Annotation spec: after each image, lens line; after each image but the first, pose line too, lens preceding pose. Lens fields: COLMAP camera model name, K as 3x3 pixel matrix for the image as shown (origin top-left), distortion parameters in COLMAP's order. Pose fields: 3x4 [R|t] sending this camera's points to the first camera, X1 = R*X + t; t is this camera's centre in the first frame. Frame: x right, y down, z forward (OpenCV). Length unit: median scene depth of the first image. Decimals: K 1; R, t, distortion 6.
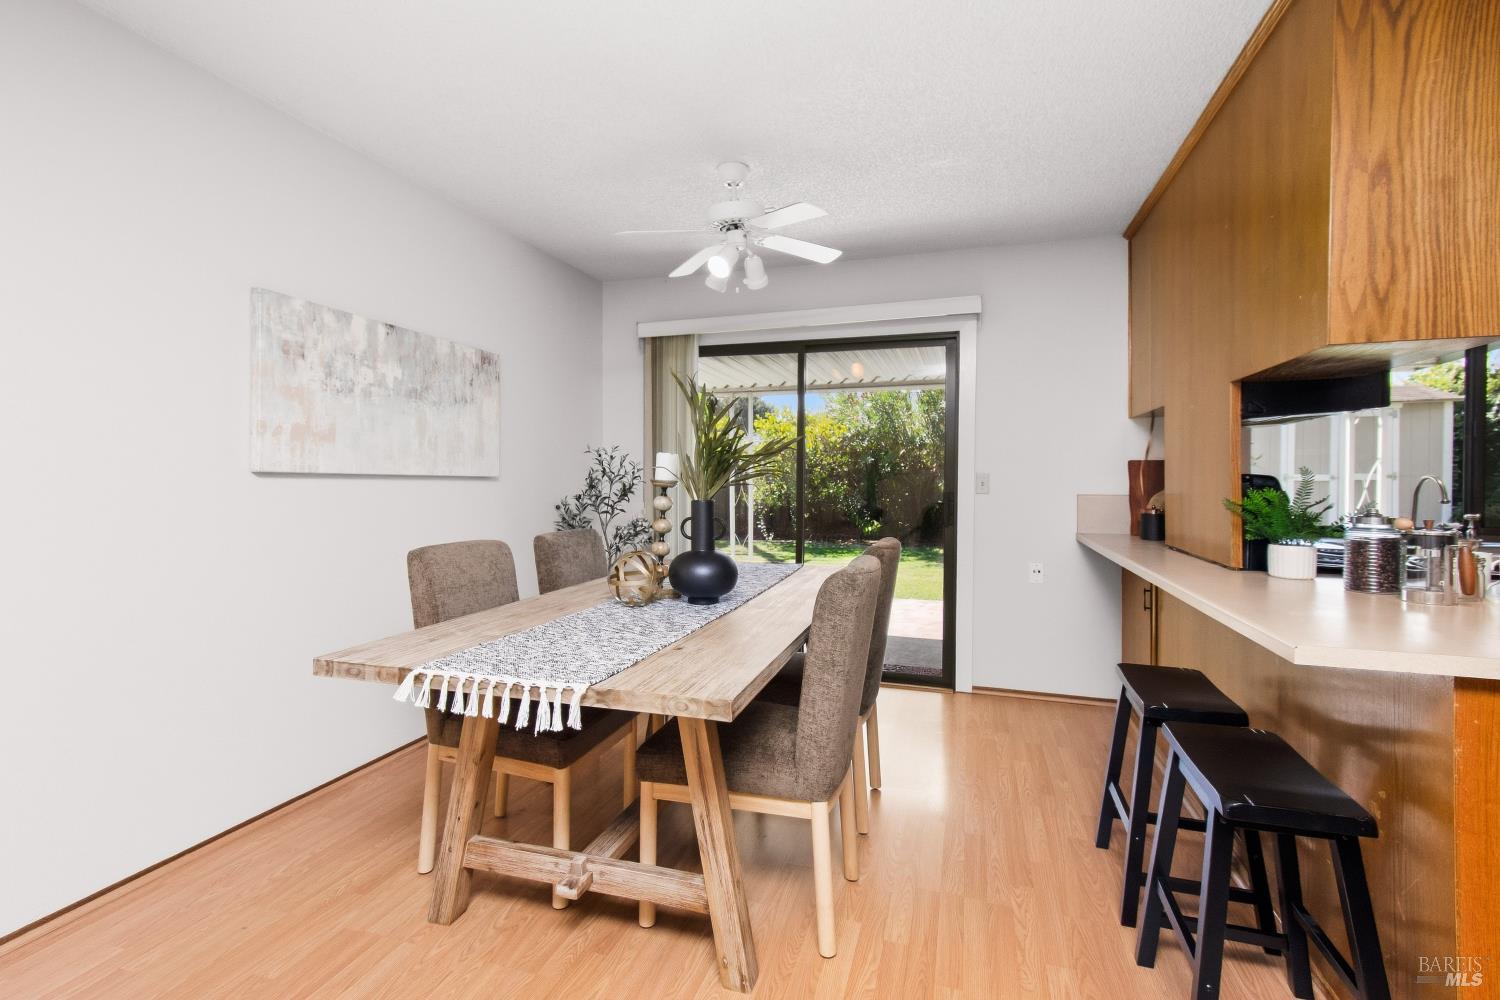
lens RADIAL K [[686.9, 0, 749.6], [0, 686.9, 485.6], [0, 0, 1]] dist [0.020742, -0.000713]
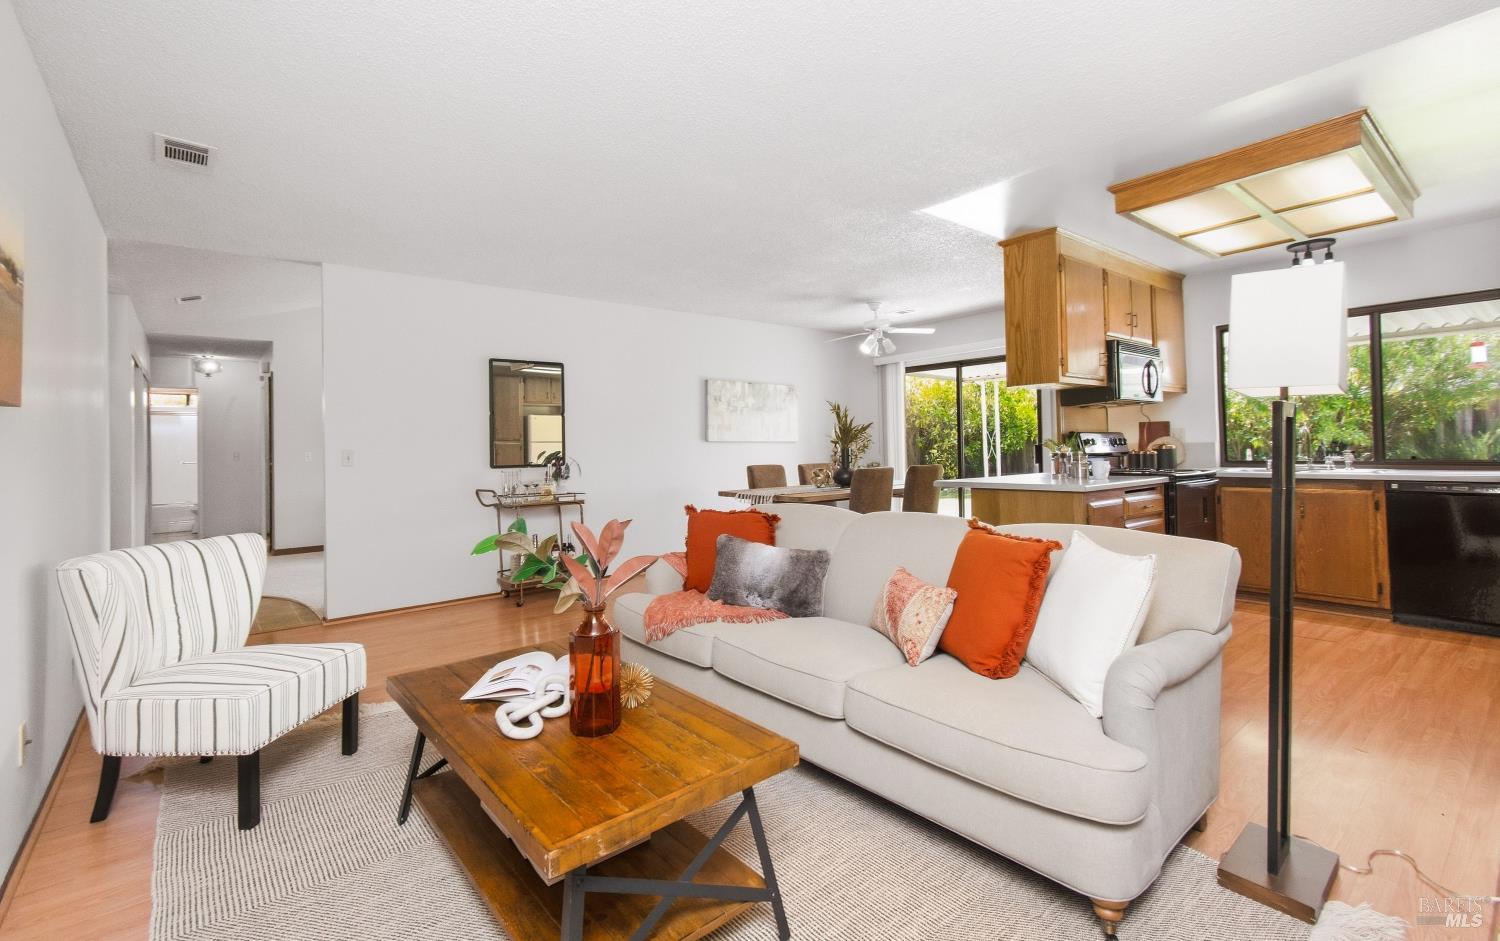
lens RADIAL K [[658.3, 0, 750.9], [0, 658.3, 438.0], [0, 0, 1]] dist [0.016079, -0.000040]
pose [[0.838615, -0.027587, -0.544026, 1.014825], [0.017018, 0.999556, -0.024454, 0.038692], [0.544459, 0.011249, 0.838712, -1.311185]]
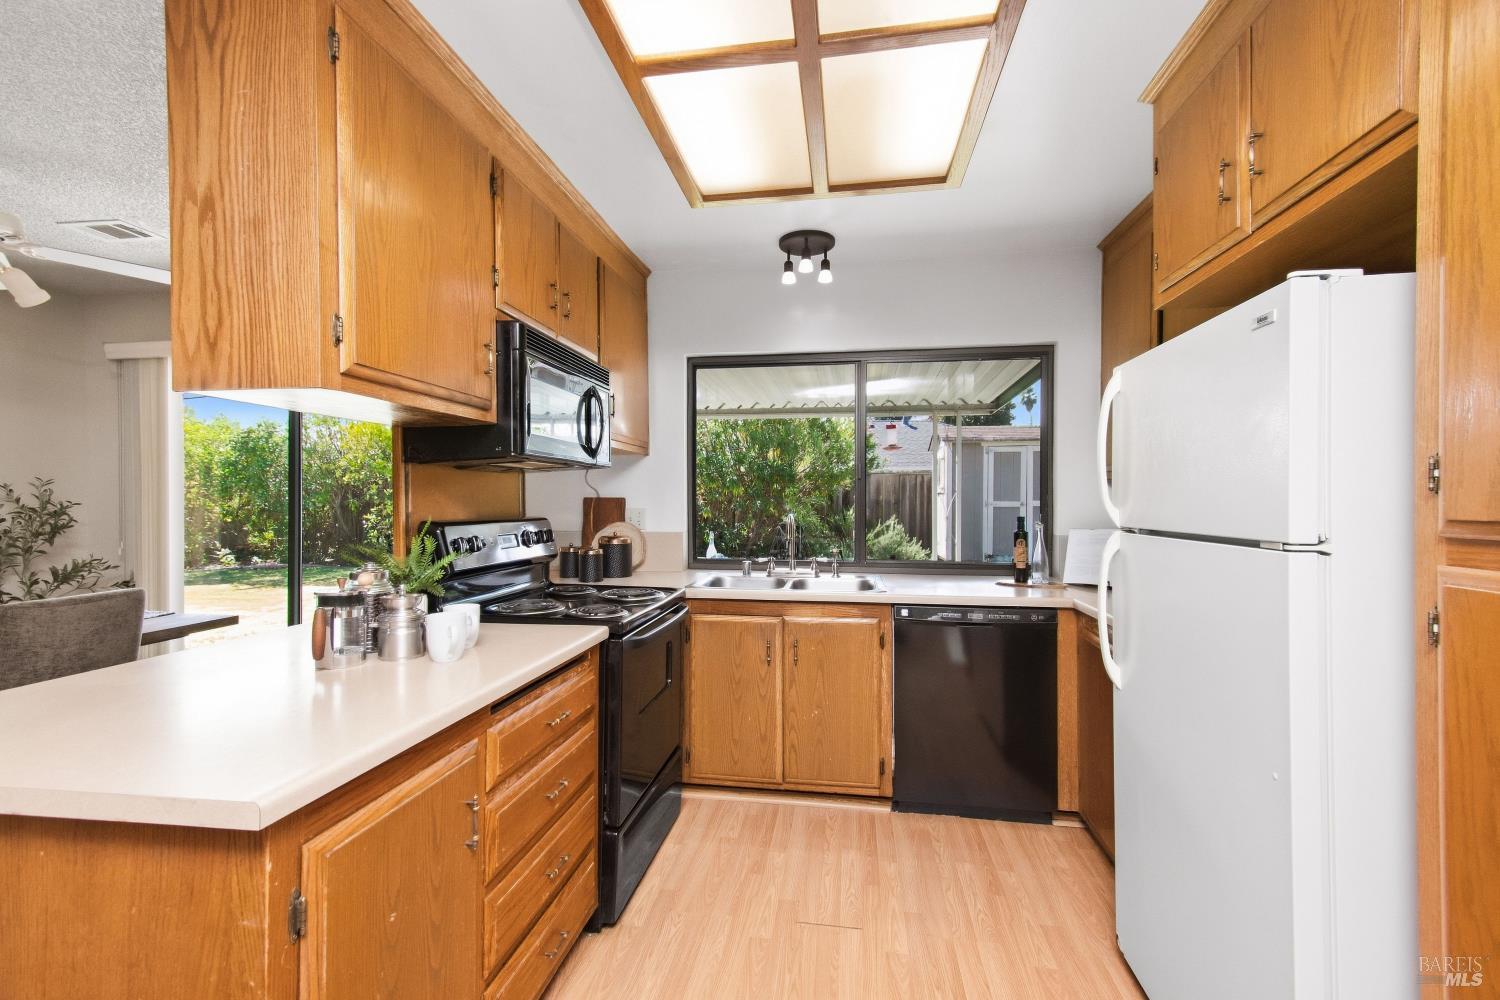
lens RADIAL K [[658.9, 0, 750.6], [0, 658.9, 503.3], [0, 0, 1]] dist [0.018821, -0.000117]
pose [[0.987840, -0.002192, 0.155462, 1.033186], [0.003117, 0.999979, -0.005711, -0.034861], [-0.155446, 0.006126, 0.987825, 0.015426]]
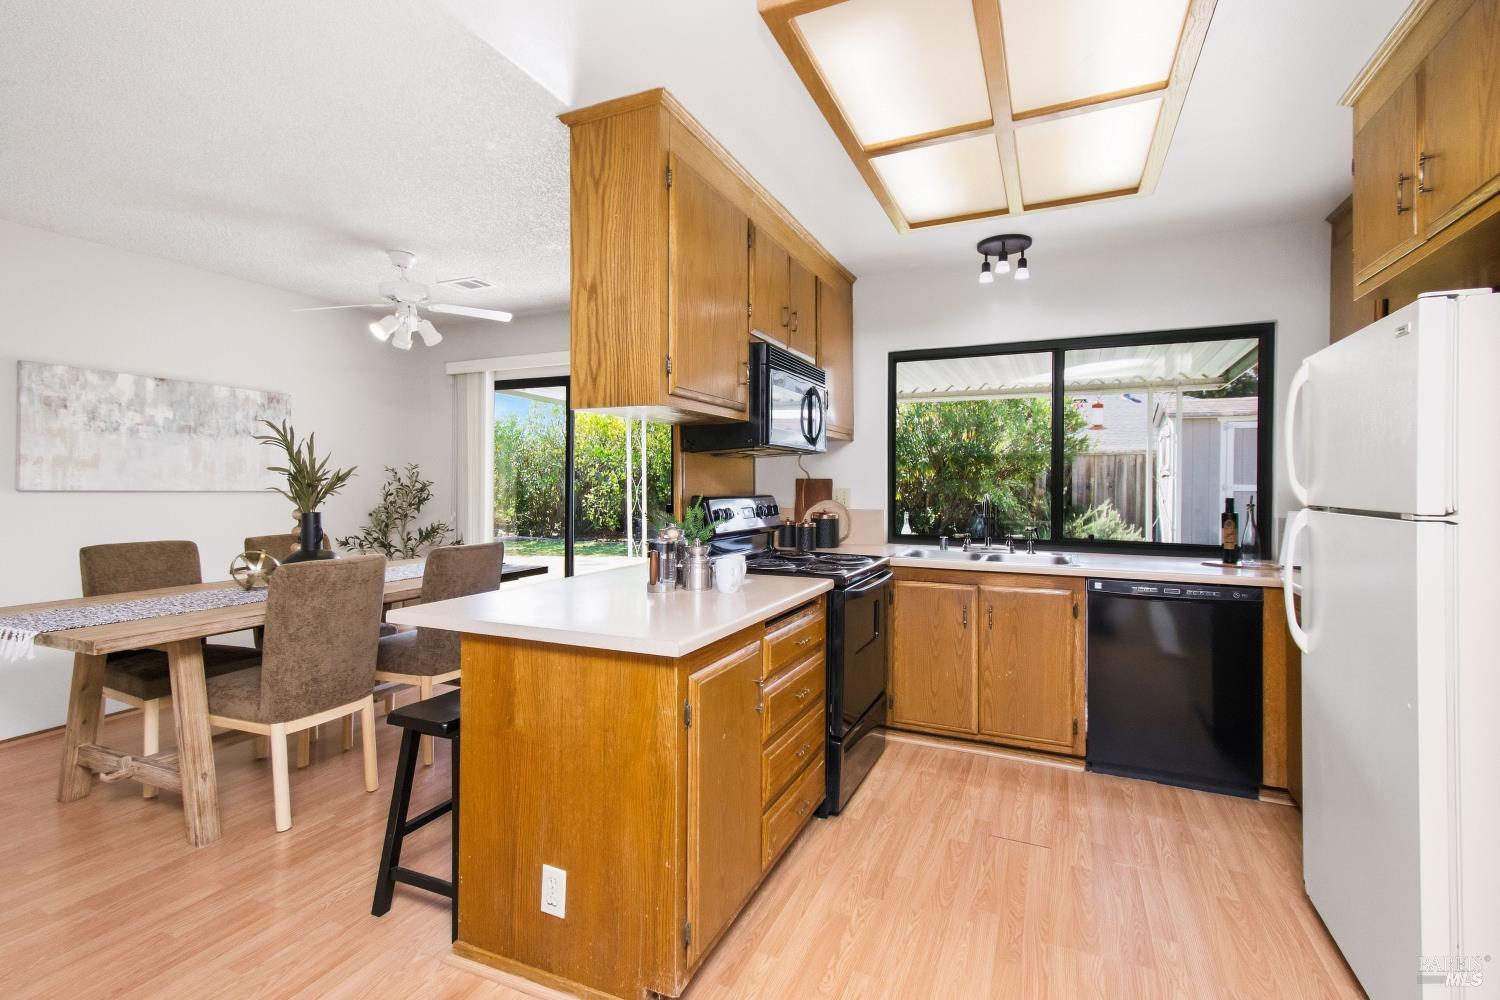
lens RADIAL K [[686.9, 0, 749.6], [0, 686.9, 485.6], [0, 0, 1]] dist [0.020742, -0.000713]
pose [[0.993329, 0.002646, -0.115286, 0.974817], [-0.003400, 0.999974, -0.006341, -0.027207], [0.115266, 0.006690, 0.993312, -0.258495]]
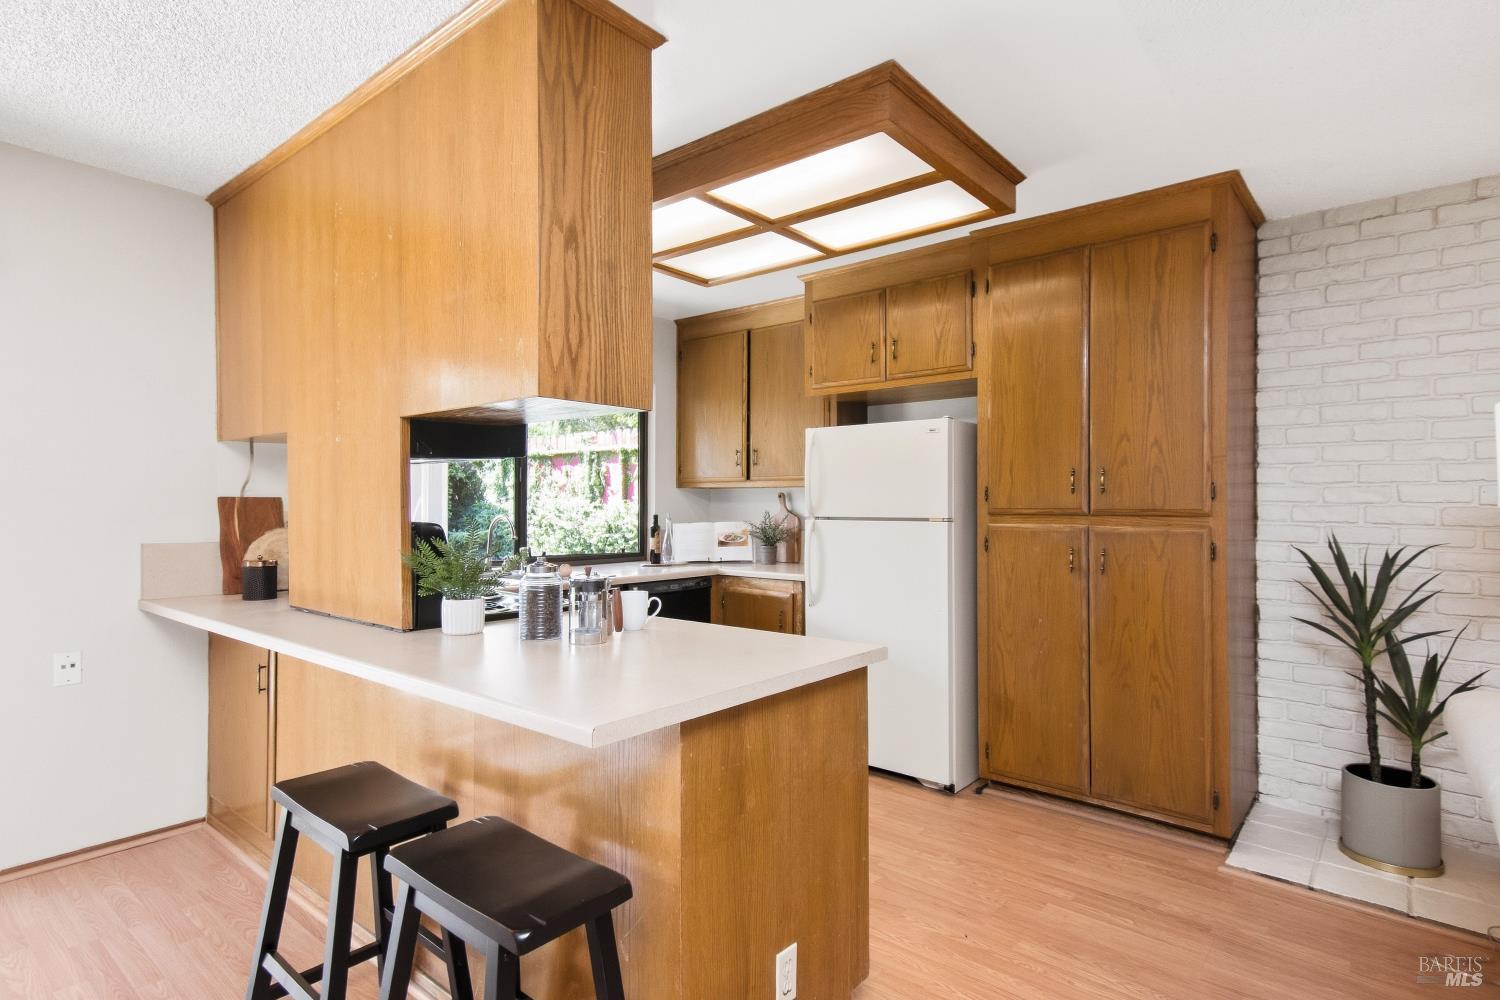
lens RADIAL K [[772.1, 0, 745.2], [0, 772.1, 504.6], [0, 0, 1]] dist [0.021521, 0.000367]
pose [[0.380450, 0.001111, 0.924801, -0.041830], [0.008765, 0.999950, -0.004807, -0.031021], [-0.924760, 0.009934, 0.380422, 0.233251]]
